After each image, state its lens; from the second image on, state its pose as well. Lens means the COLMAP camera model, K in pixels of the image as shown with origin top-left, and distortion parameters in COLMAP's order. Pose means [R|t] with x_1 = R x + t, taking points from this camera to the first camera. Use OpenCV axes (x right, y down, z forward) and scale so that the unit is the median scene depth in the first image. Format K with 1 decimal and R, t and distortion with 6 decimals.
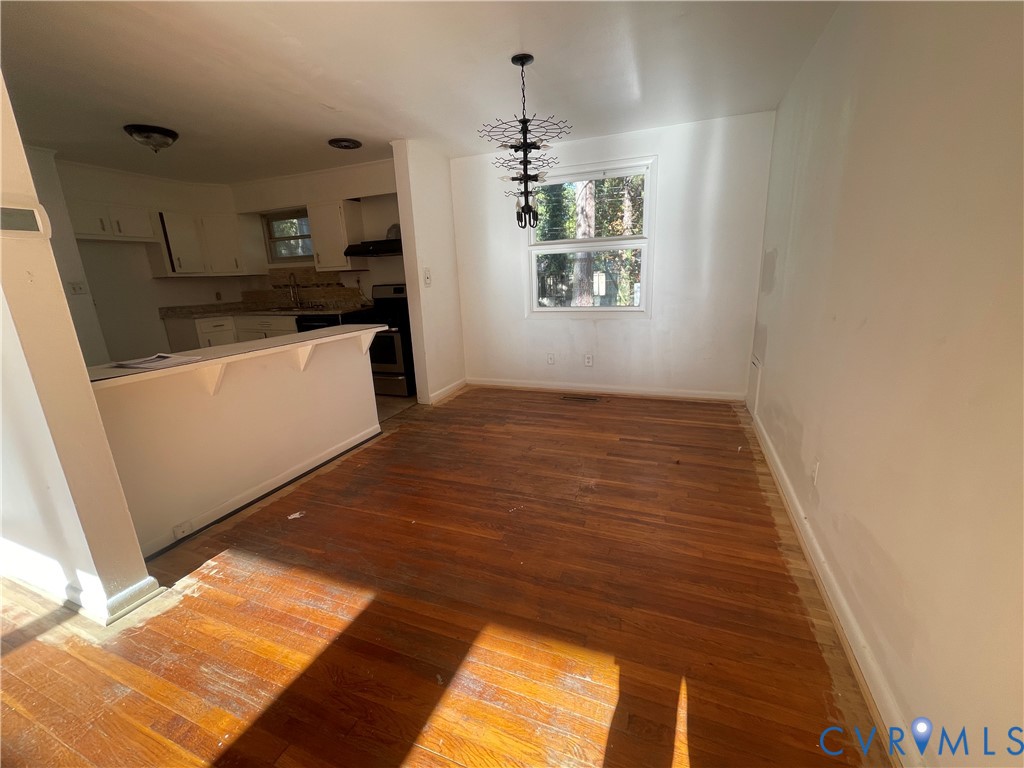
lens RADIAL K [[418.3, 0, 515.1], [0, 418.3, 379.0], [0, 0, 1]] dist [0.002705, -0.000763]
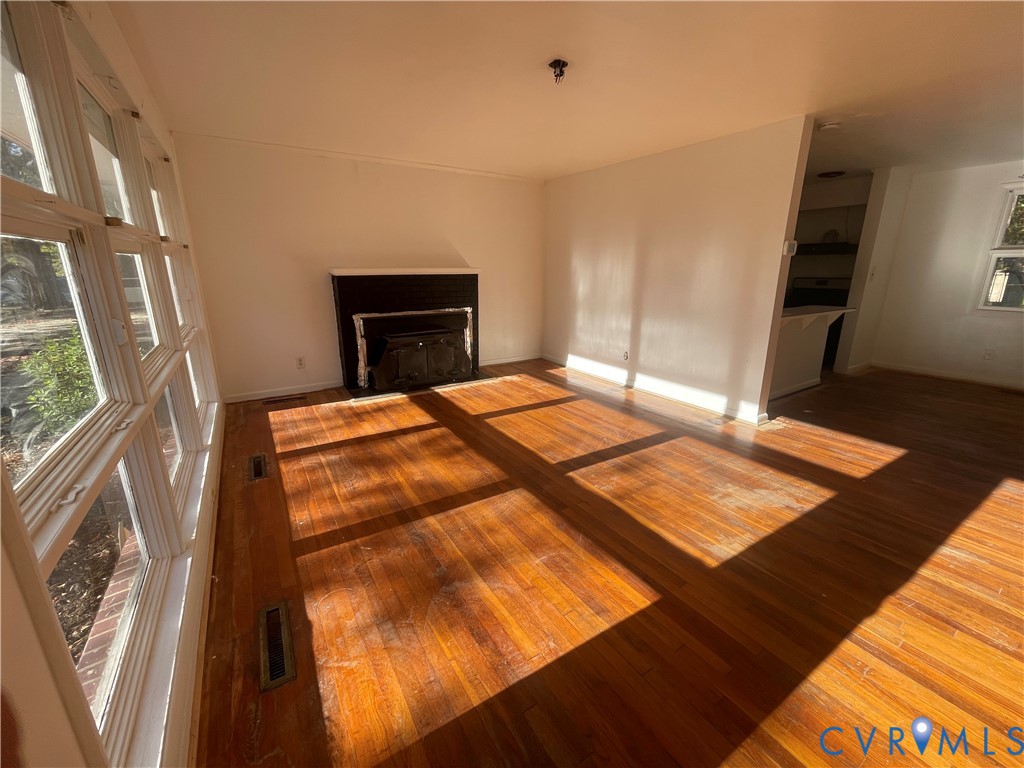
lens RADIAL K [[418.3, 0, 513.6], [0, 418.3, 382.6], [0, 0, 1]] dist [0.002705, -0.000763]
pose [[0.817261, 0.188852, -0.544445, -0.284551], [-0.171516, 0.981674, 0.083053, 0.130804], [0.550152, 0.025505, 0.834675, -0.527548]]
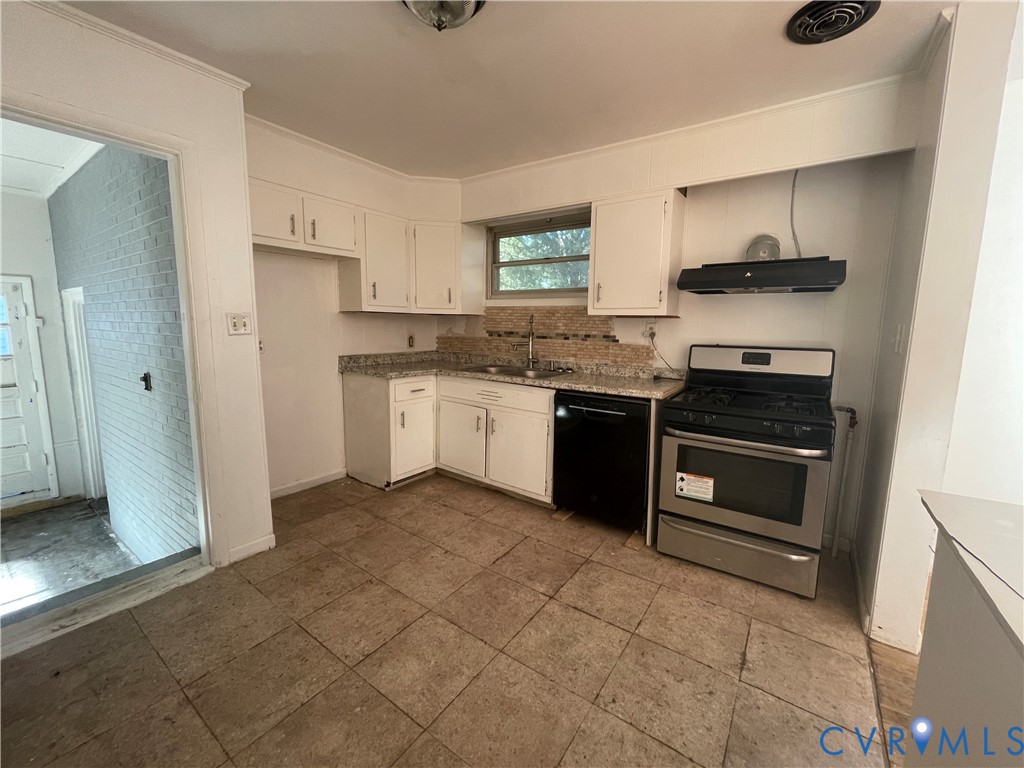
lens RADIAL K [[418.3, 0, 516.3], [0, 418.3, 379.1], [0, 0, 1]] dist [0.002705, -0.000763]
pose [[0.971734, 0.084552, -0.220420, -0.435407], [-0.107583, 0.989680, -0.094649, -0.102748], [0.210142, 0.115687, 0.970802, 0.426050]]
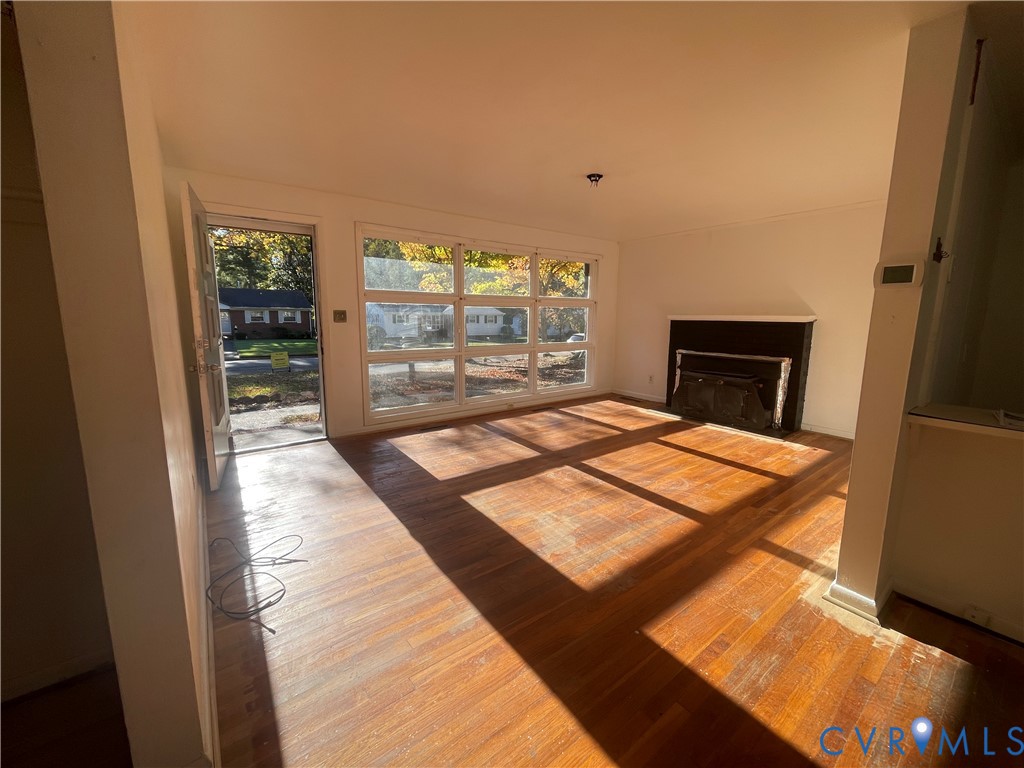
lens RADIAL K [[418.3, 0, 514.6], [0, 418.3, 378.7], [0, 0, 1]] dist [0.002705, -0.000763]
pose [[-0.520932, 0.161167, -0.838245, 0.136733], [-0.202058, 0.930822, 0.304537, -0.064829], [0.829339, 0.328018, -0.452330, 0.197128]]
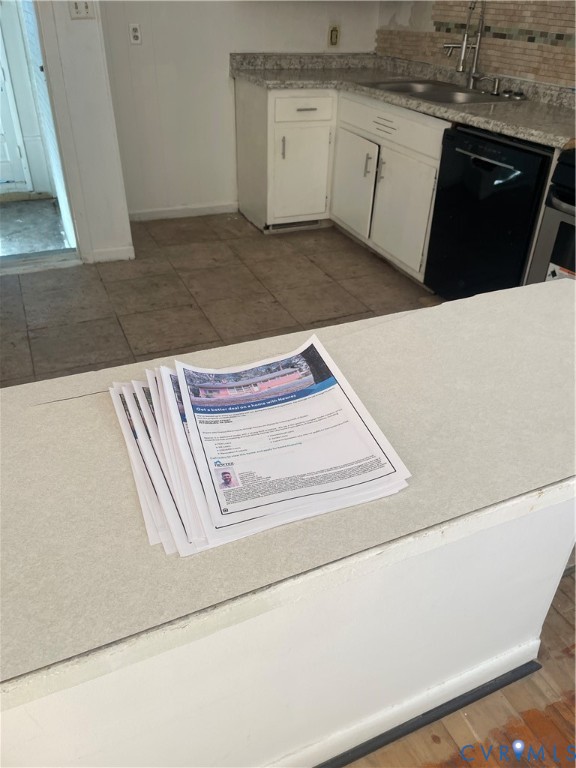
lens RADIAL K [[588.3, 0, 291.4], [0, 588.3, 383.3], [0, 0, 1]] dist [0.046311, -0.061068]
pose [[0.717512, 0.428559, -0.549103, -0.212154], [-0.220626, 0.887561, 0.404425, -0.121981], [0.660682, -0.169033, 0.731387, 0.440821]]
